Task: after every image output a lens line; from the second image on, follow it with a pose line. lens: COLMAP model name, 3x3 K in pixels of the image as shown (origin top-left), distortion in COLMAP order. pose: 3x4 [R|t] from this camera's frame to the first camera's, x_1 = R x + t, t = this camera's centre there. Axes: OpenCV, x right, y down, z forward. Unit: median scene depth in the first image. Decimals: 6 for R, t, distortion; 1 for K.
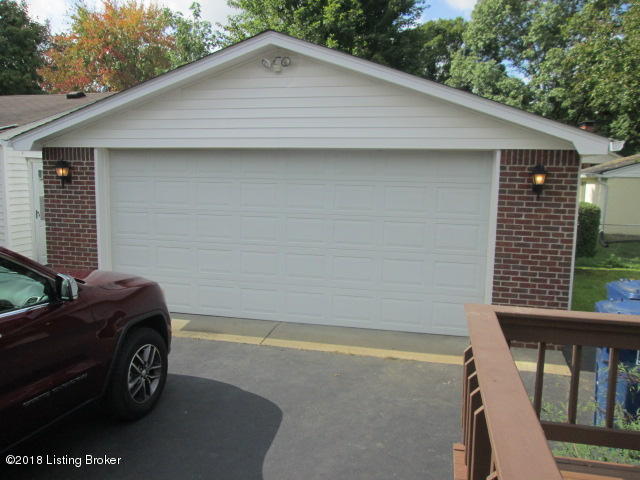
lens RADIAL K [[525.3, 0, 320.0], [0, 525.3, 240.0], [0, 0, 1]] dist [-0.007903, -0.005321]
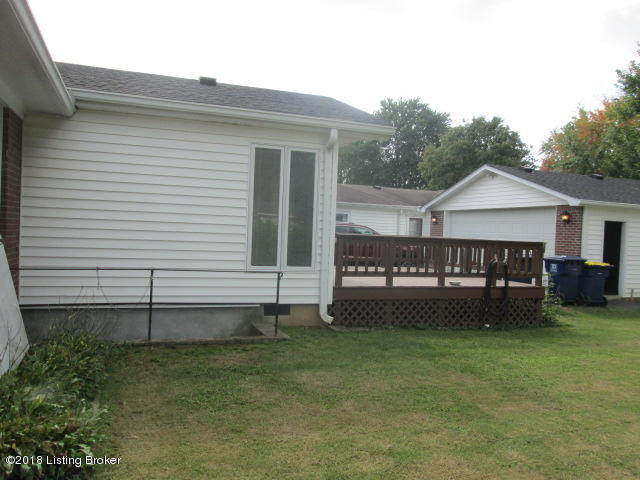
lens RADIAL K [[525.3, 0, 320.0], [0, 525.3, 240.0], [0, 0, 1]] dist [-0.007903, -0.005321]
pose [[0.582913, 0.019889, -0.812291, 1.416439], [-0.141096, 0.986990, -0.077086, 0.277465], [0.800190, 0.159546, 0.578136, -1.073492]]
